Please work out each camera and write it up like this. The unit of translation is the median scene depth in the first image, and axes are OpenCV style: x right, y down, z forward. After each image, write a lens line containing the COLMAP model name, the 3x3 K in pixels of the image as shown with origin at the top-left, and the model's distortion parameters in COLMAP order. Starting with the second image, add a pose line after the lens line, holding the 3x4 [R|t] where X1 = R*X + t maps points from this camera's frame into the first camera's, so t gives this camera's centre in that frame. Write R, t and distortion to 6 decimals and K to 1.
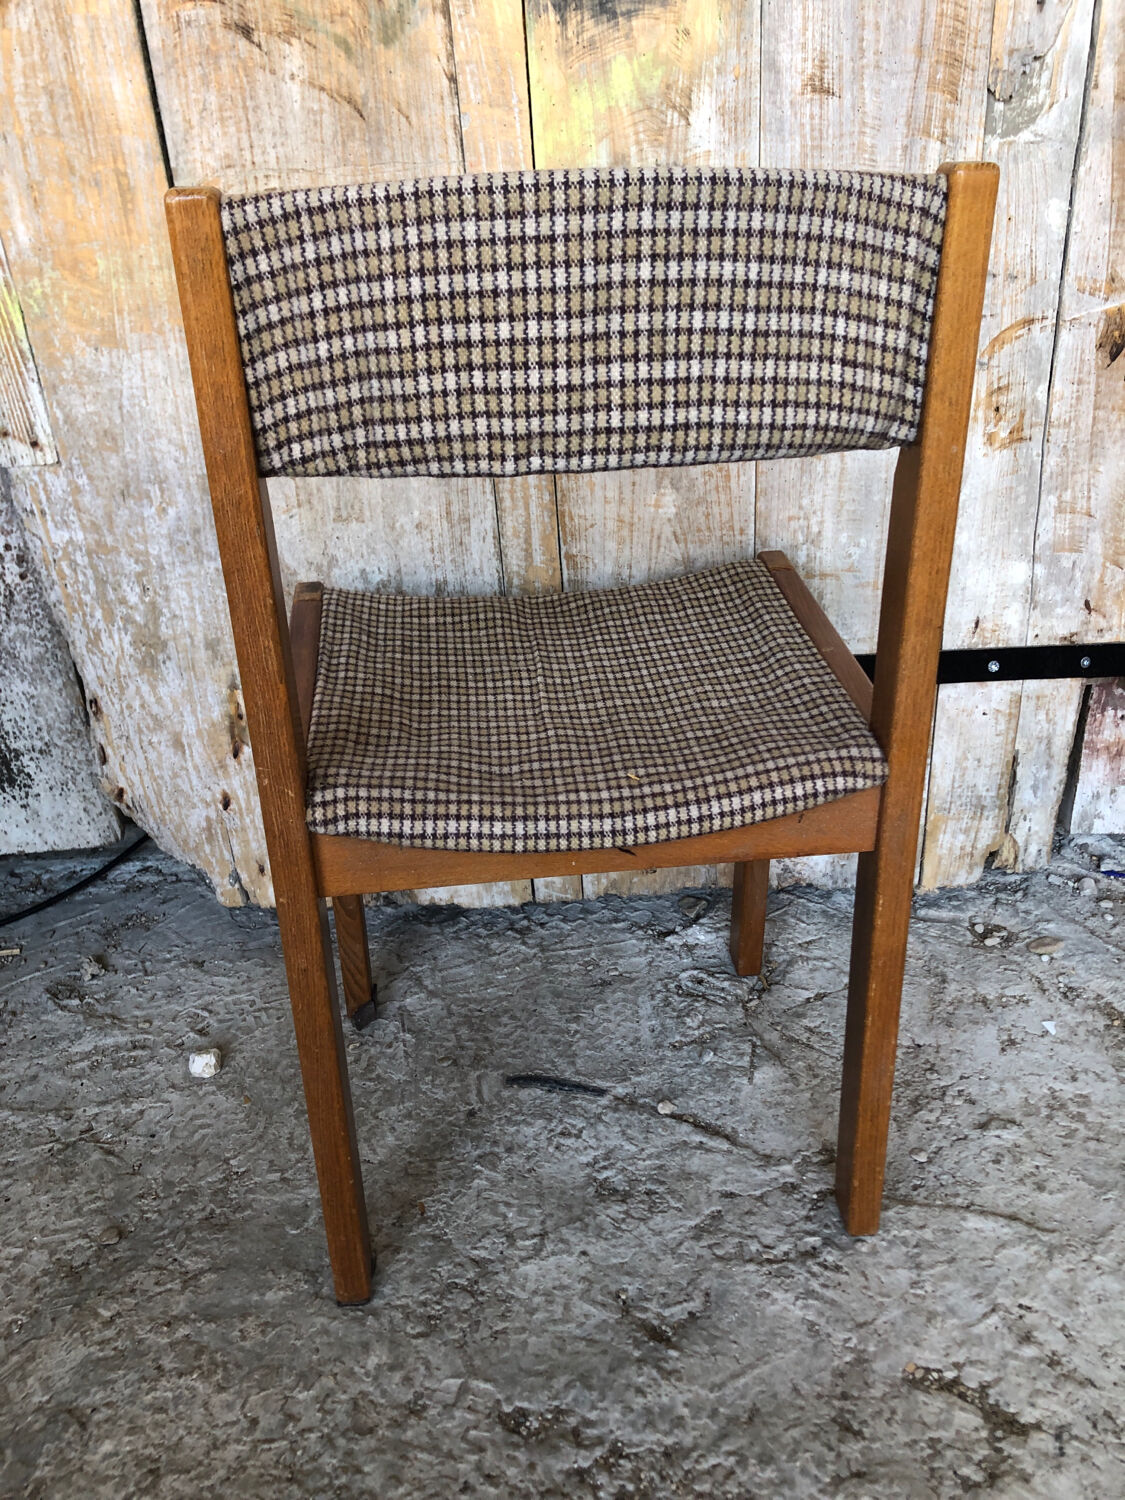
lens RADIAL K [[1228.4, 0, 578.4], [0, 1228.4, 755.8], [0, 0, 1]] dist [0.010711, 0.011279]
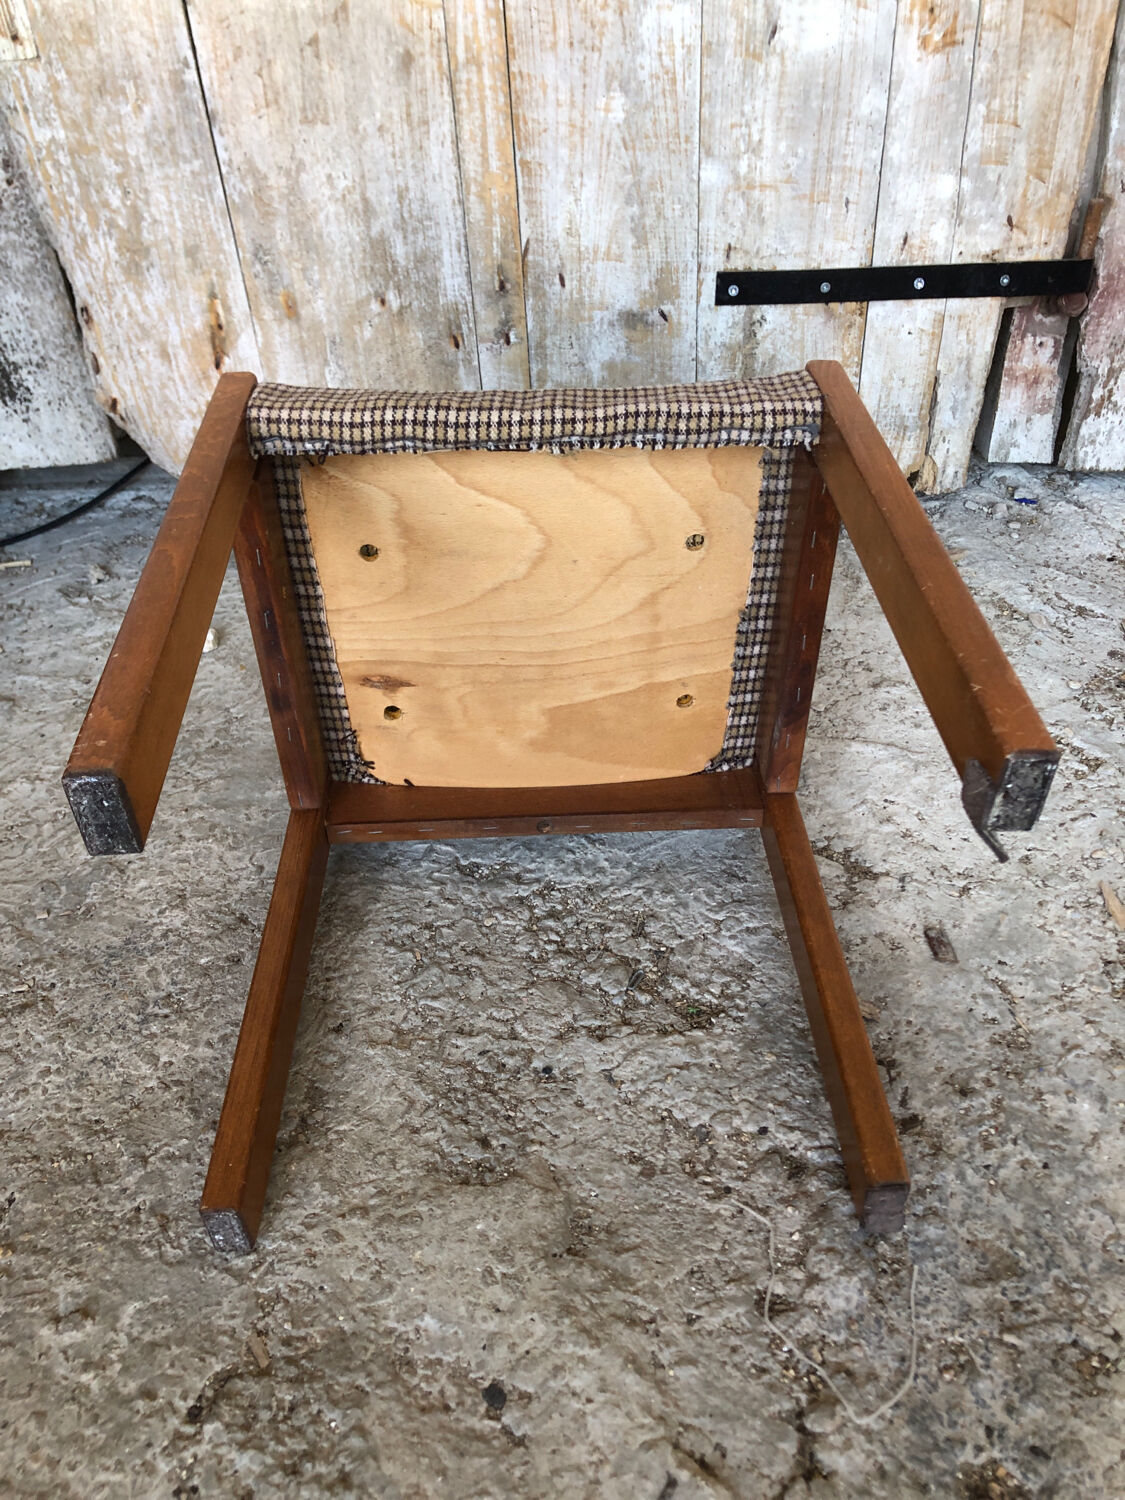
lens RADIAL K [[1227.7, 0, 570.7], [0, 1227.7, 759.3], [0, 0, 1]] dist [0.052288, -0.068516]
pose [[0.999960, 0.007945, 0.004183, 0.036925], [-0.008590, 0.982141, 0.187950, 0.159598], [-0.002615, -0.187978, 0.982170, -0.166552]]
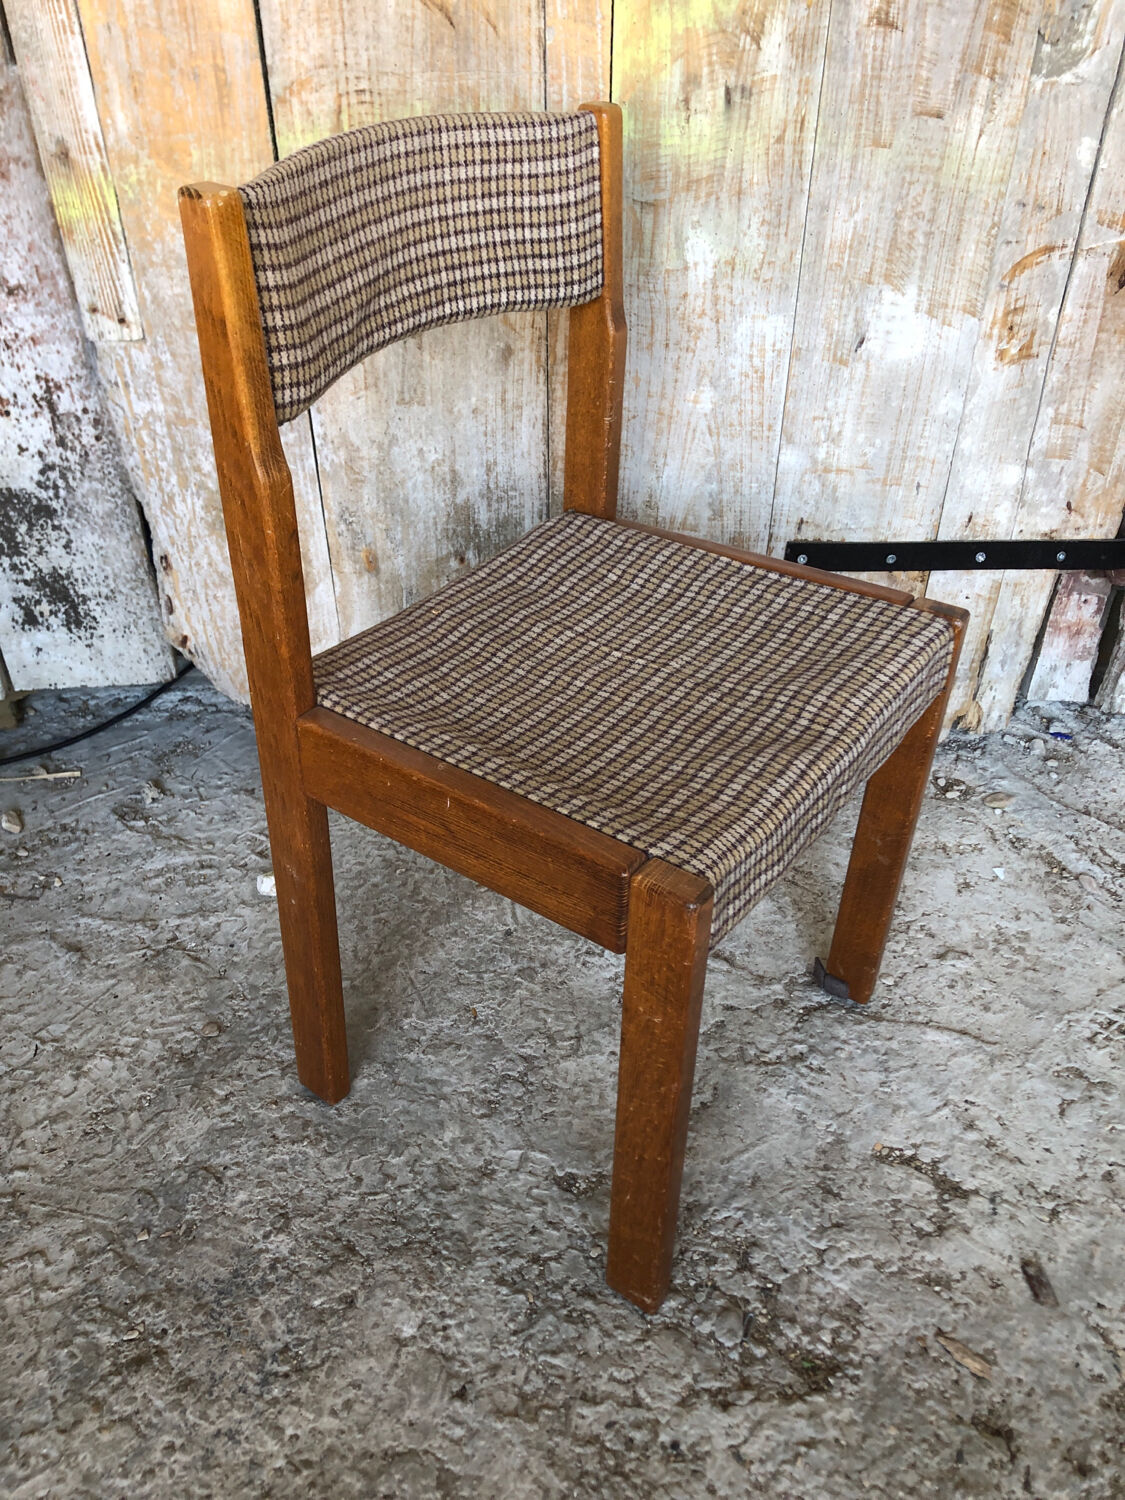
lens RADIAL K [[1234.1, 0, 554.0], [0, 1234.1, 741.4], [0, 0, 1]] dist [0.000003, 0.036802]
pose [[0.998287, 0.032063, 0.048944, -0.115554], [-0.039587, 0.986086, 0.161456, -0.086611], [-0.043086, -0.163117, 0.985665, -0.135122]]
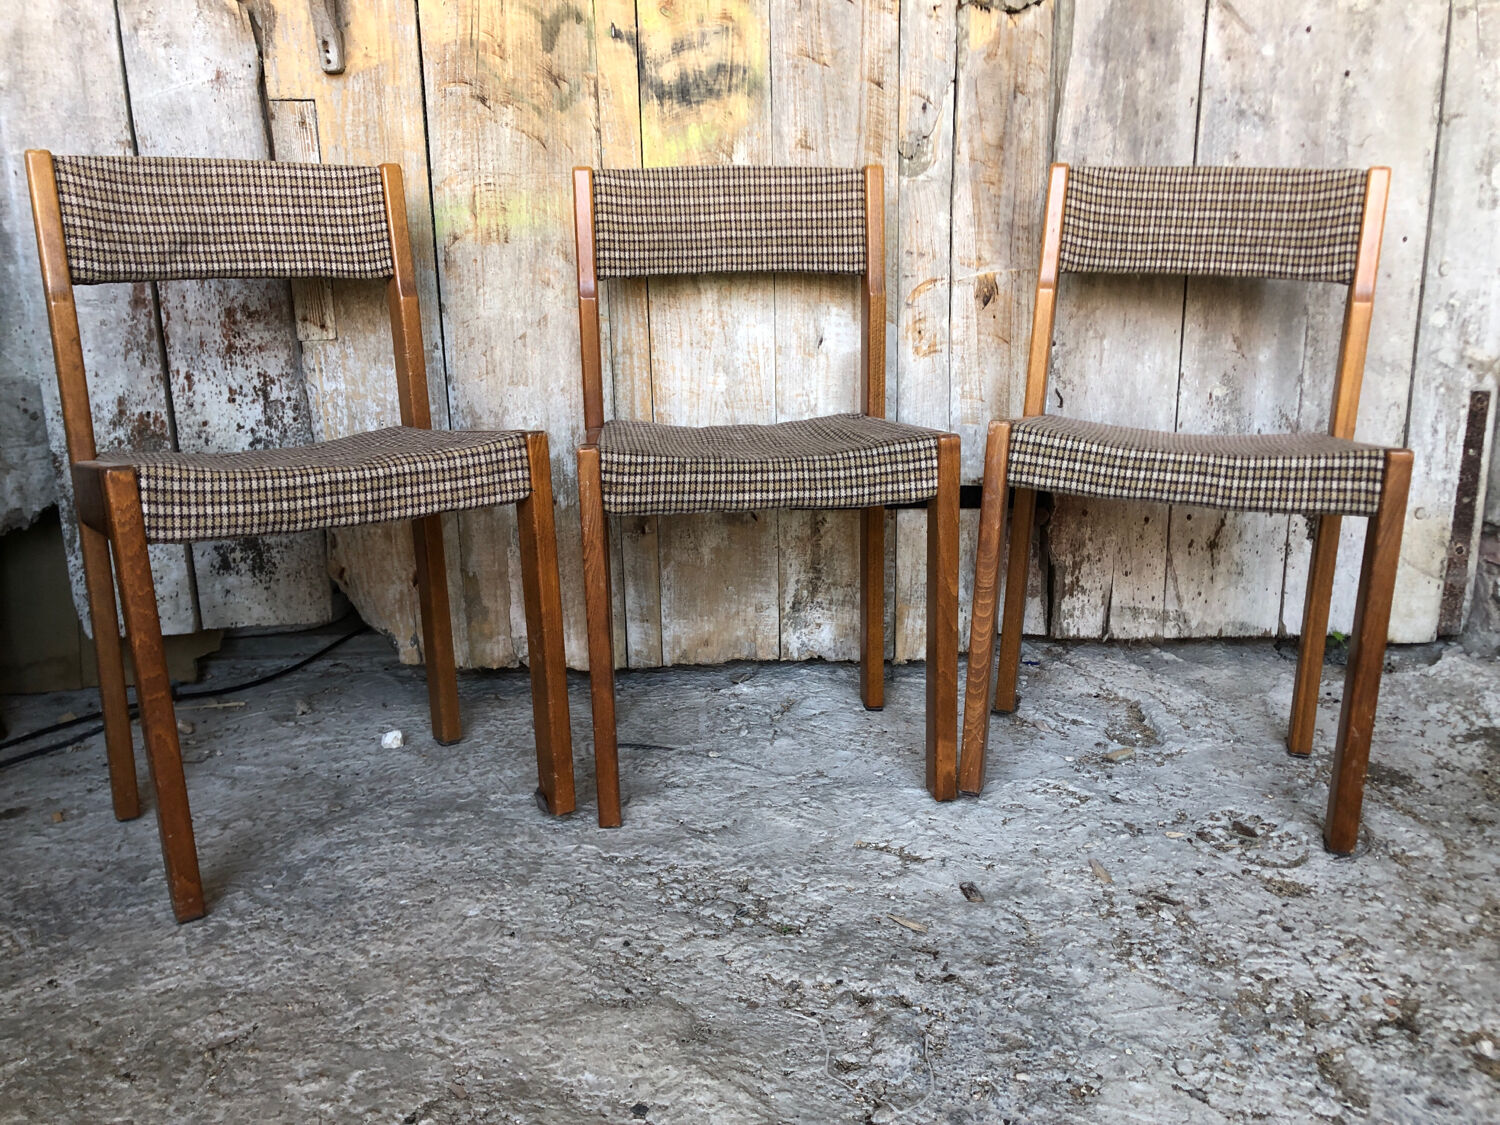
lens RADIAL K [[1228.4, 0, 761.6], [0, 1228.4, 558.3], [0, 0, 1]] dist [0.010711, 0.011279]
pose [[0.996922, 0.023313, 0.074859, 0.013009], [-0.003396, 0.966715, -0.255835, 0.467808], [-0.078332, 0.254793, 0.963818, -0.531181]]
